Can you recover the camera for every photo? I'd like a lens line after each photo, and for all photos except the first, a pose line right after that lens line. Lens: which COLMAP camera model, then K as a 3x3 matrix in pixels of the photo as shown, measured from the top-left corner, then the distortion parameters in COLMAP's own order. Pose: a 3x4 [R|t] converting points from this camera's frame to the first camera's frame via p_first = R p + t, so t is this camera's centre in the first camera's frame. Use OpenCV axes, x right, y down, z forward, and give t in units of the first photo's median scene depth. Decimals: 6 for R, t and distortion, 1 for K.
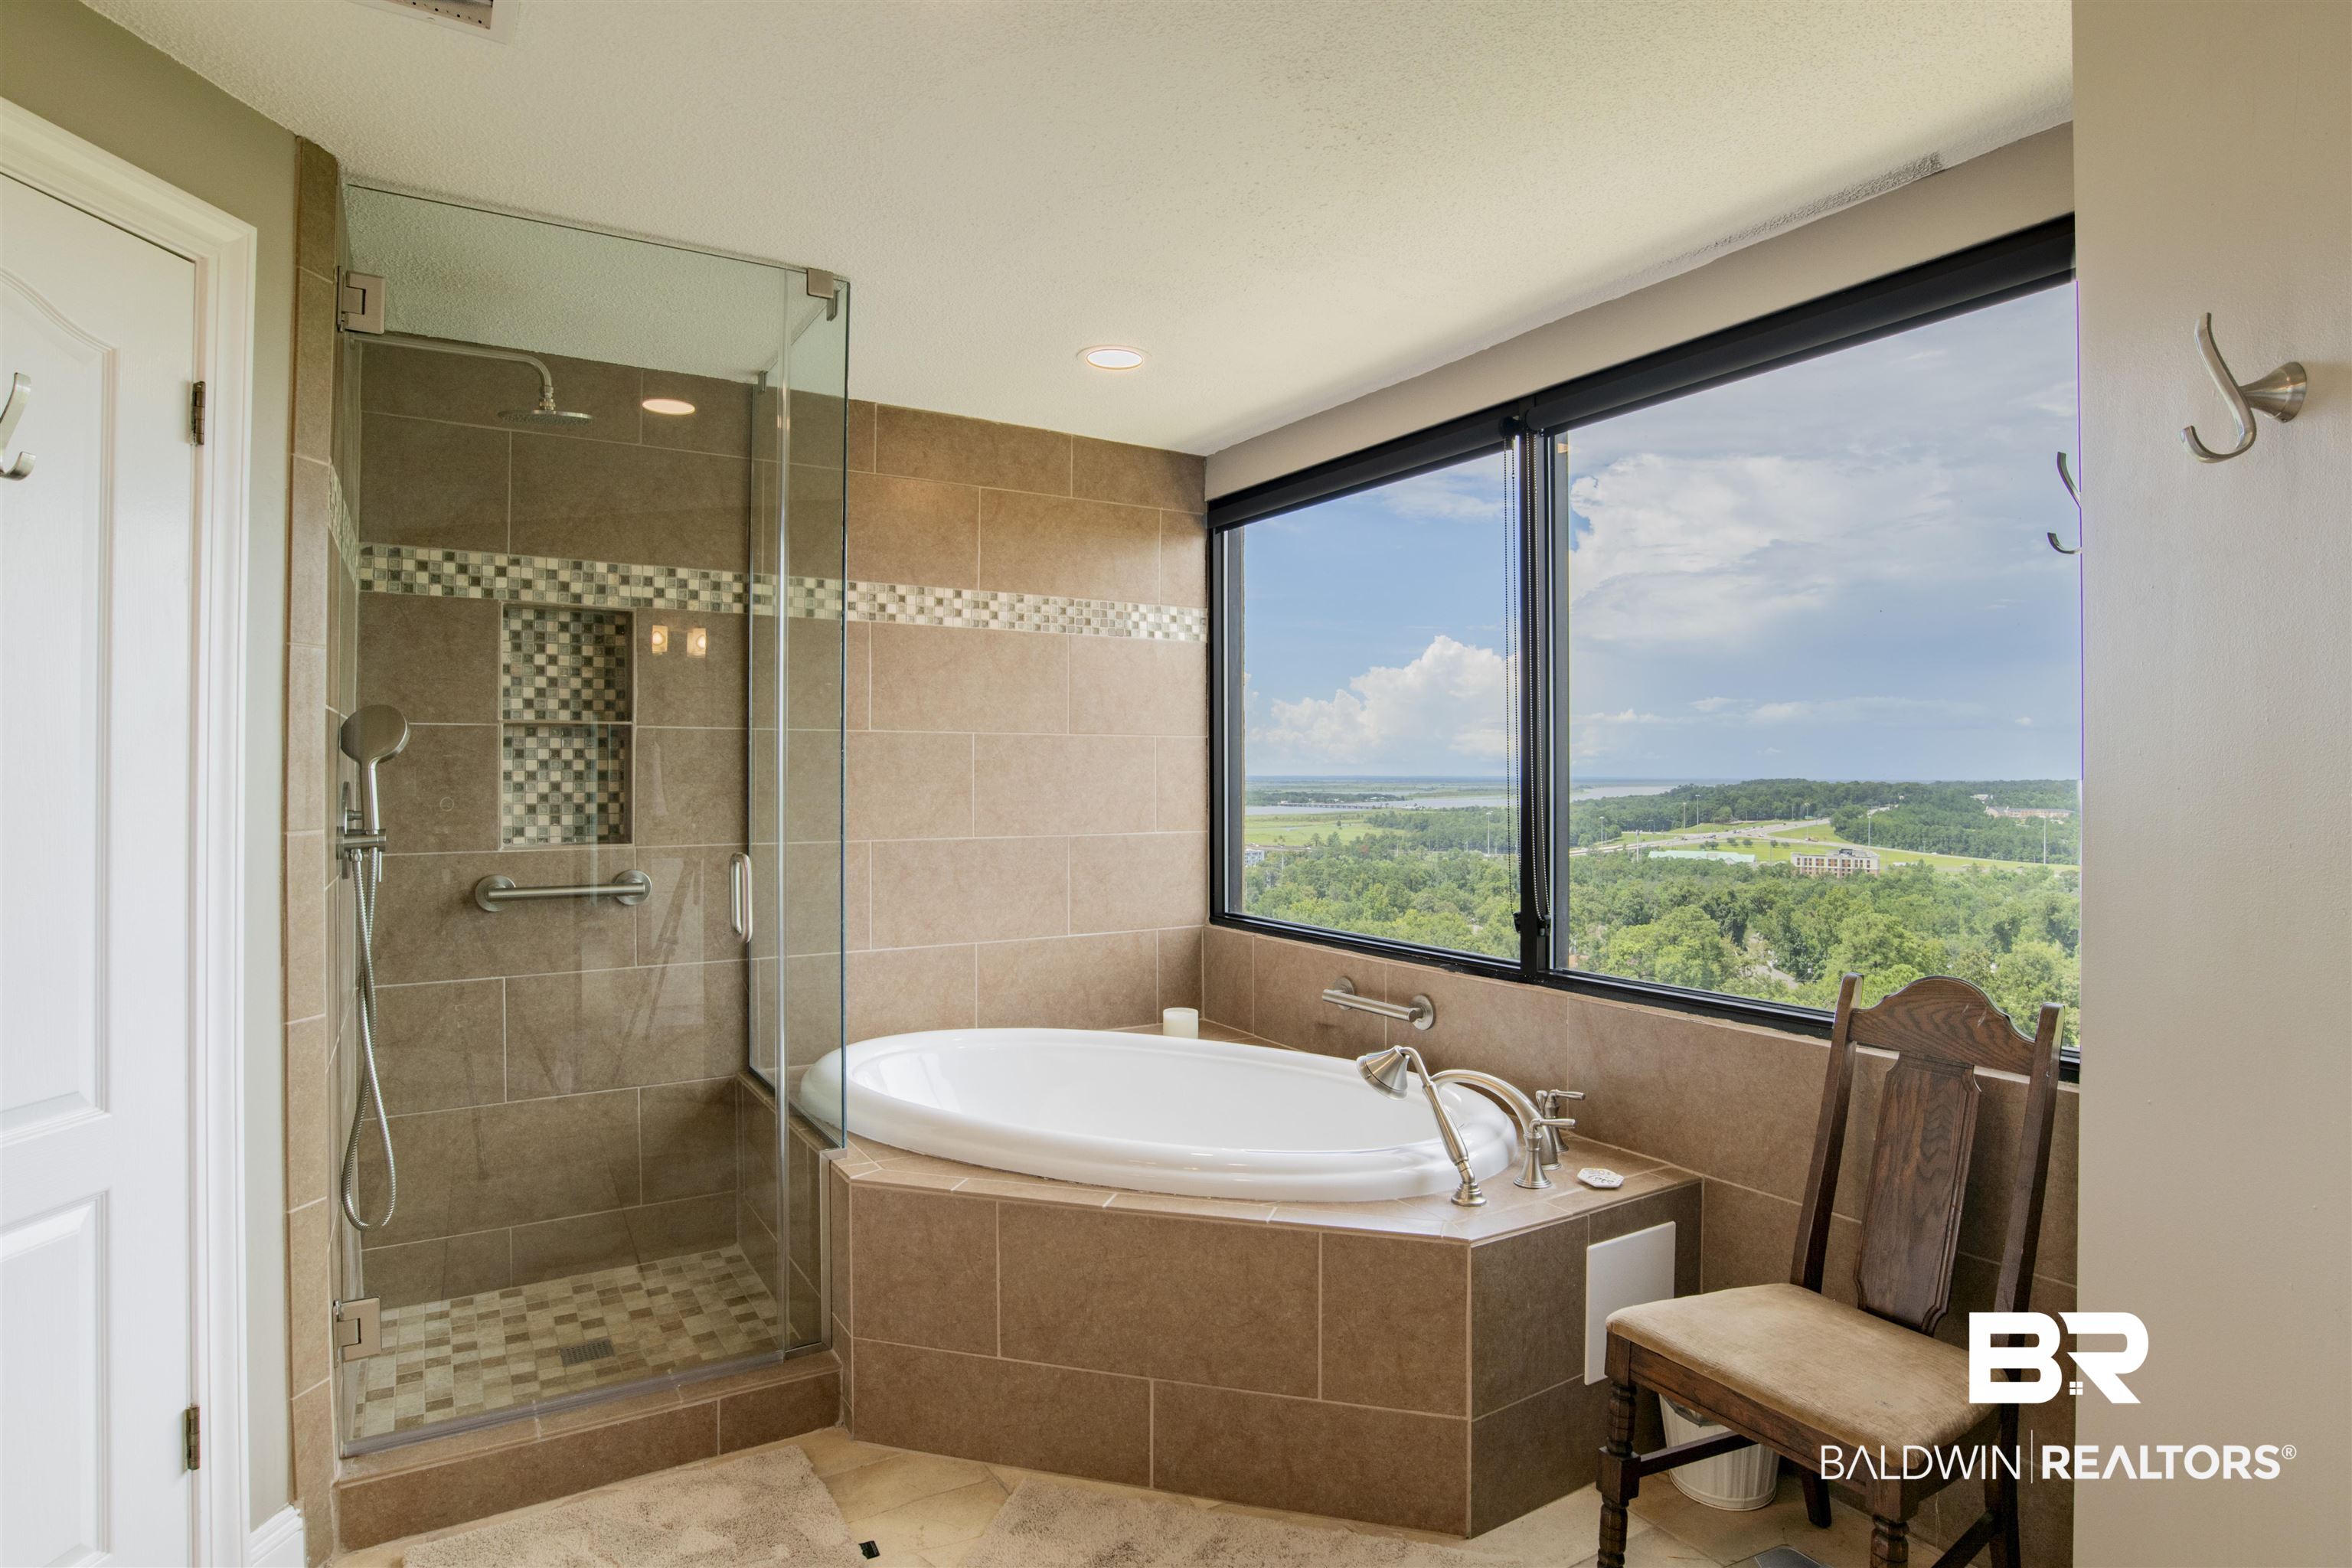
lens RADIAL K [[1252.5, 0, 1179.1], [0, 1252.5, 765.9], [0, 0, 1]] dist [-0.061720, 0.028274]
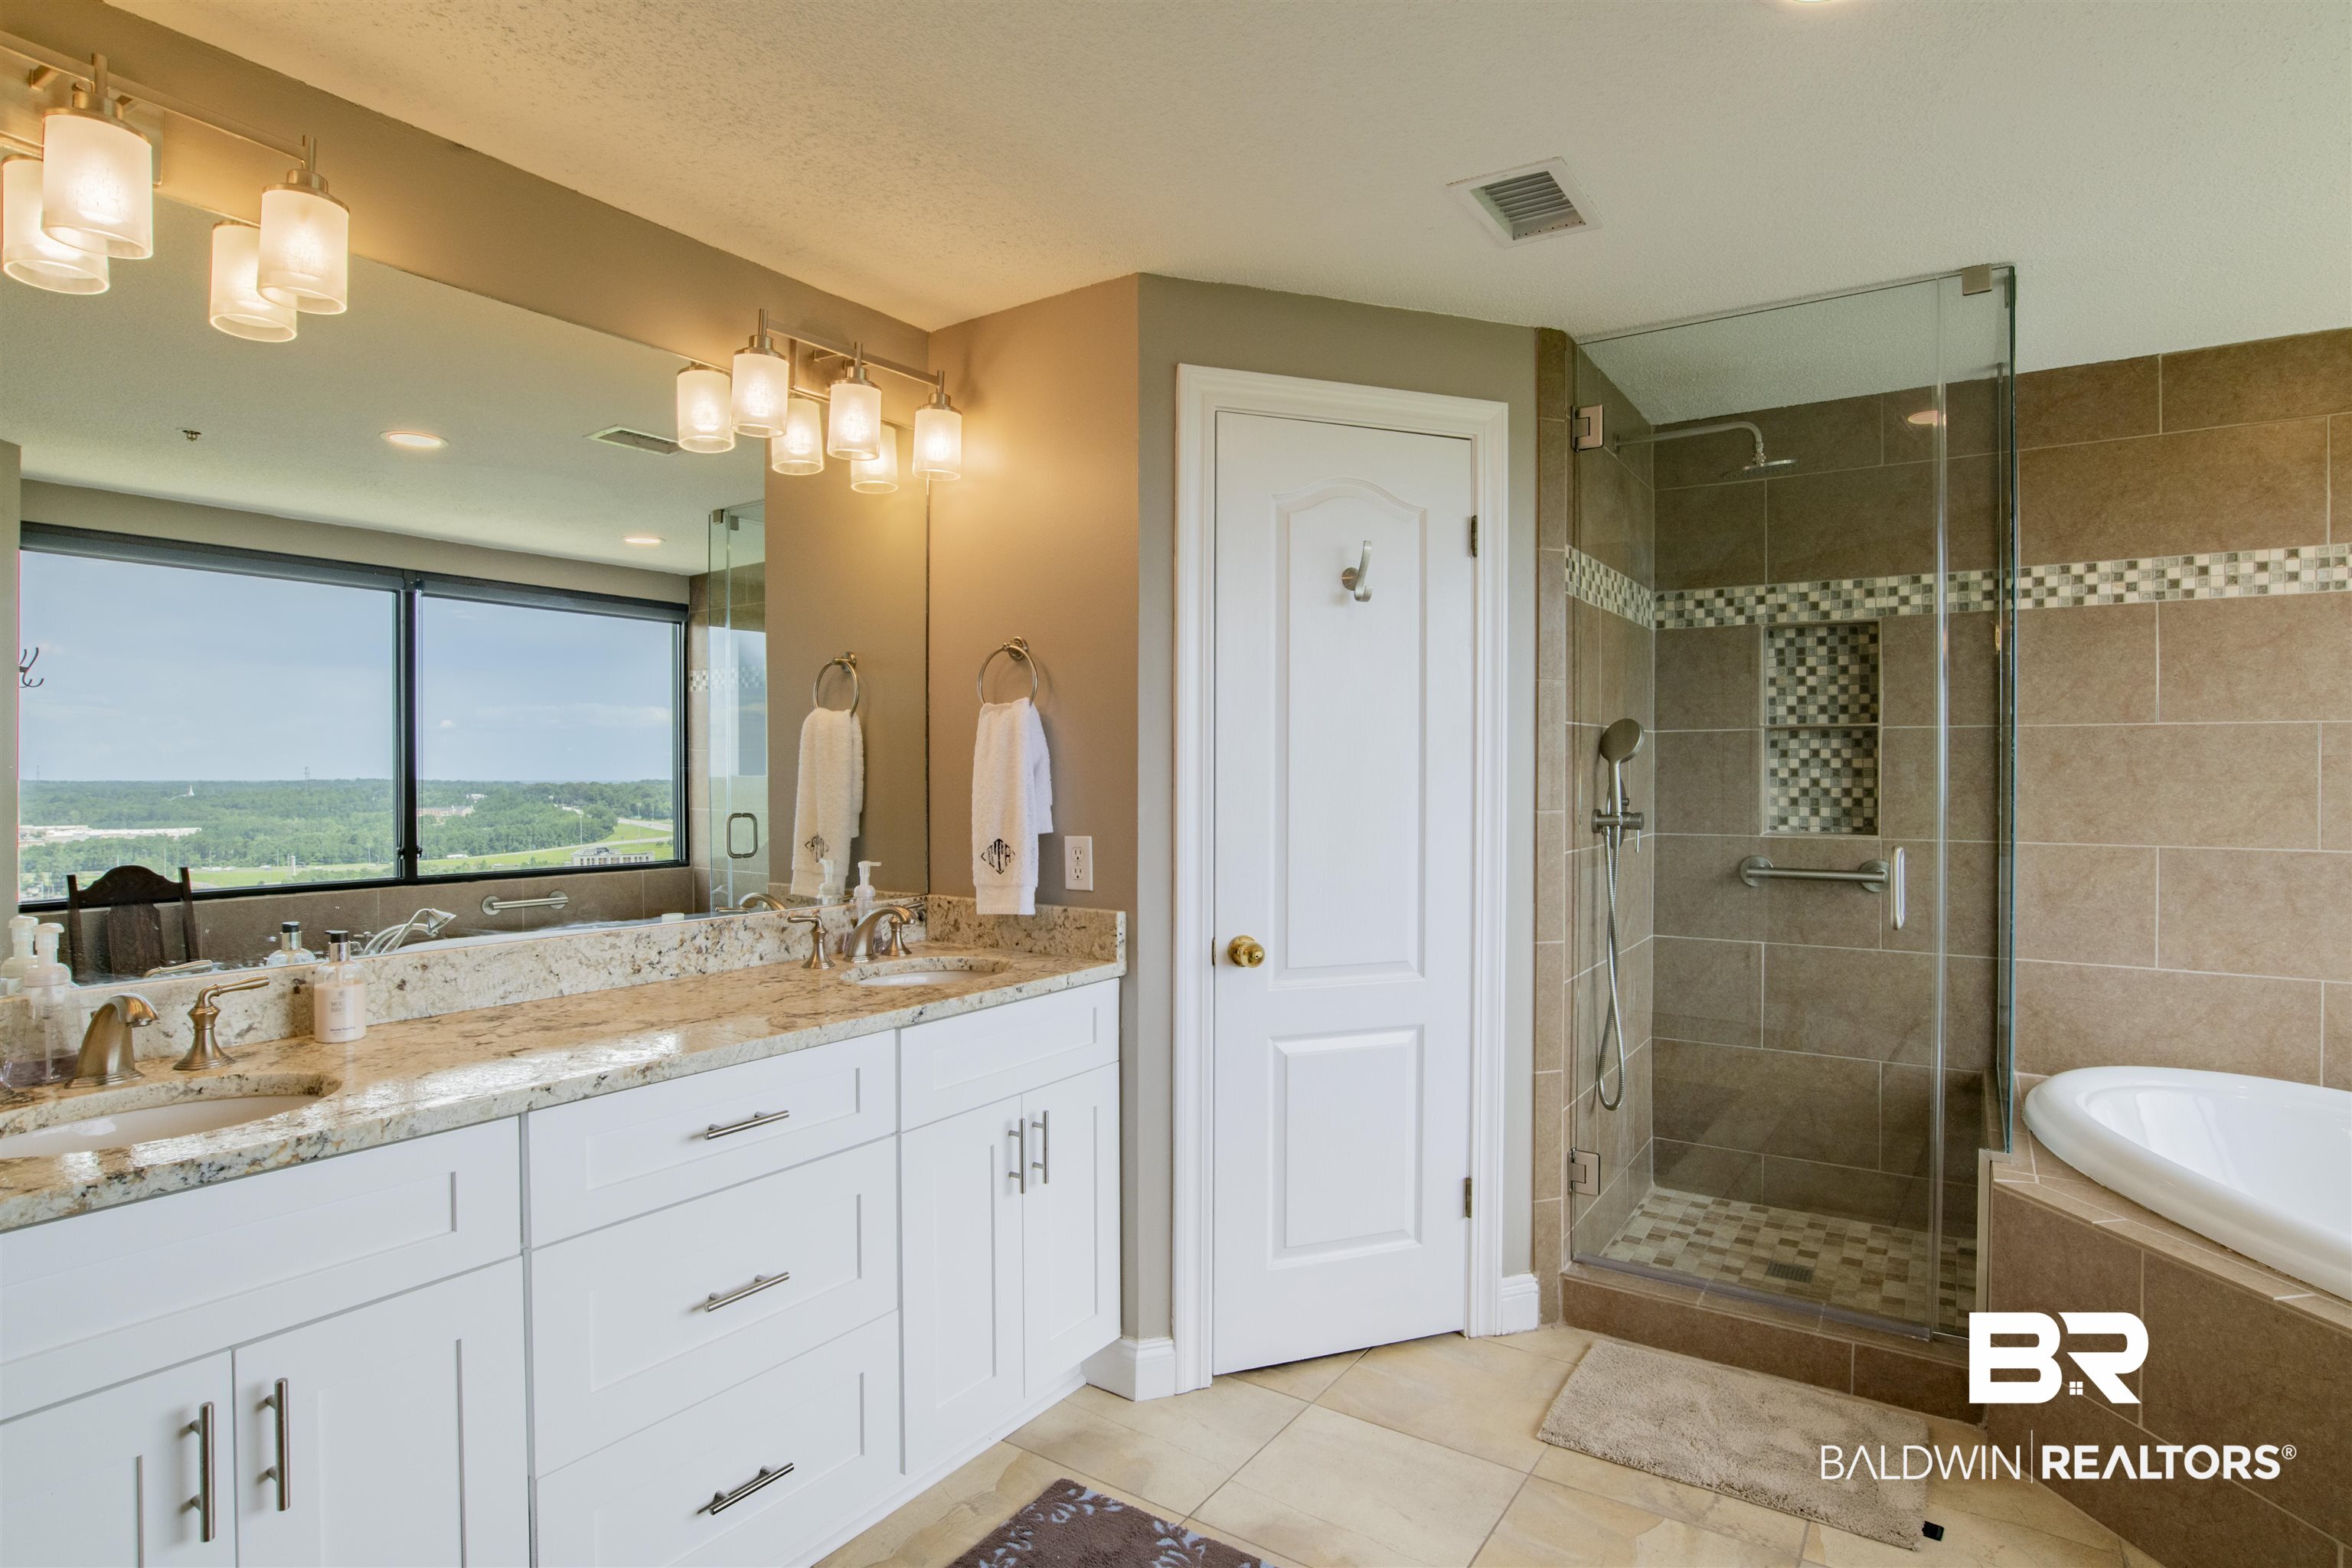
lens RADIAL K [[1220.2, 0, 1196.0], [0, 1220.2, 769.6], [0, 0, 1]] dist [-0.068689, 0.026250]
pose [[0.409611, 0.001240, -0.912259, 0.276131], [0.003567, 0.999989, 0.002961, -0.000180], [0.912253, -0.004467, 0.409602, 0.028864]]
